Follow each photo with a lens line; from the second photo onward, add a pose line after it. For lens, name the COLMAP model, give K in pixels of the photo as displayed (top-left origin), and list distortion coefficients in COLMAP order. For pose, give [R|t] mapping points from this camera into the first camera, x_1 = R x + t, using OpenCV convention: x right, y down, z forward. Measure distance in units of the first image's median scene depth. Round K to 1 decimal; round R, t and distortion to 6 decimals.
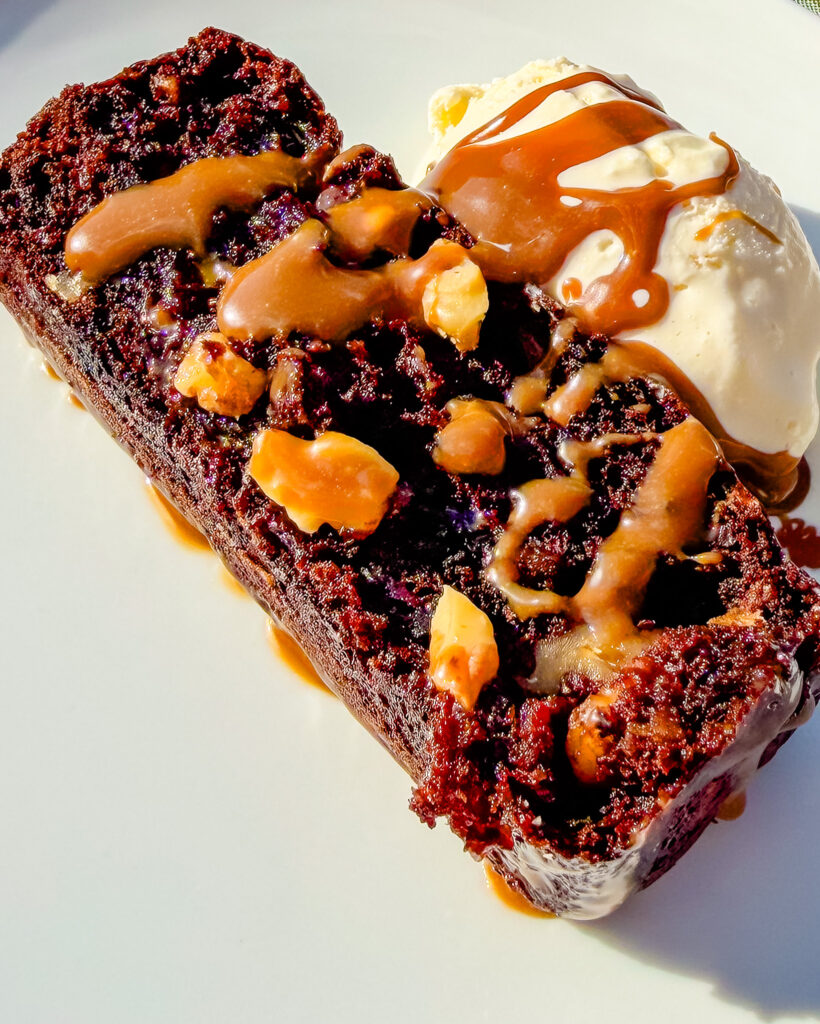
lens RADIAL K [[942.6, 0, 410.0], [0, 942.6, 512.0], [0, 0, 1]] dist [-0.001461, 0.002387]
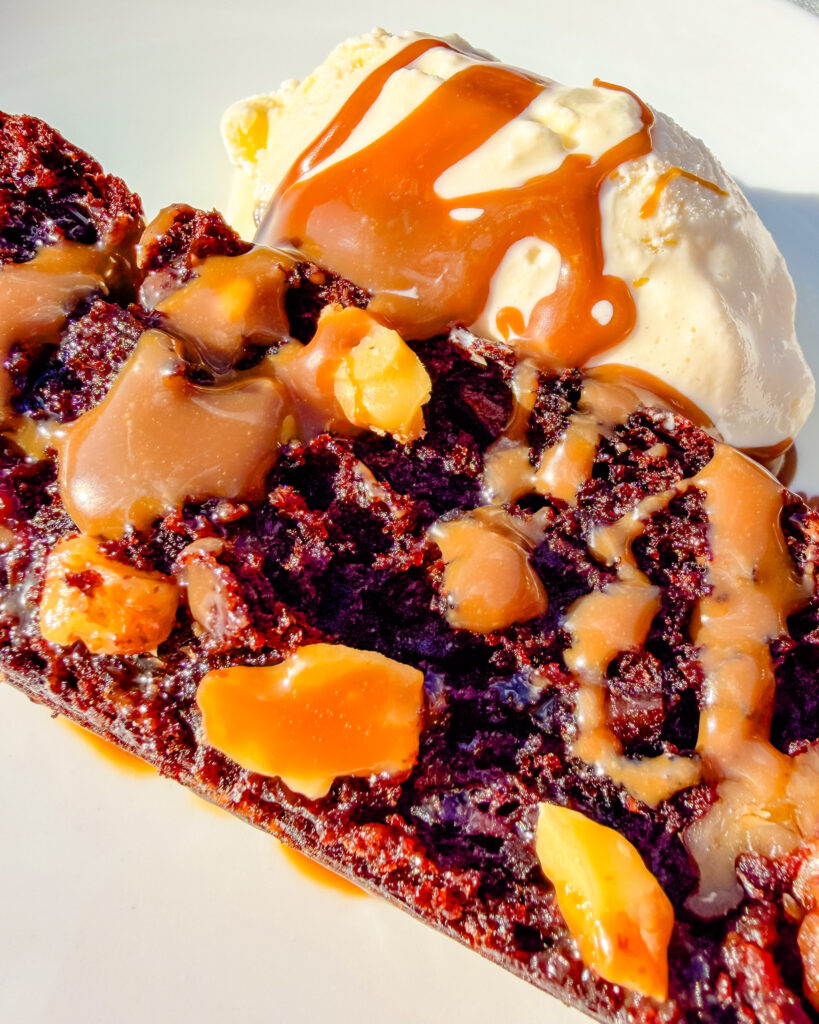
lens RADIAL K [[721.8, 0, 409.5], [0, 721.8, 512.0], [0, 0, 1]] dist [0.001003, -0.000902]
pose [[0.925872, -0.336017, 0.172783, -0.064275], [0.316630, 0.939535, 0.130456, -0.198469], [-0.206172, -0.066077, 0.976282, 0.434282]]
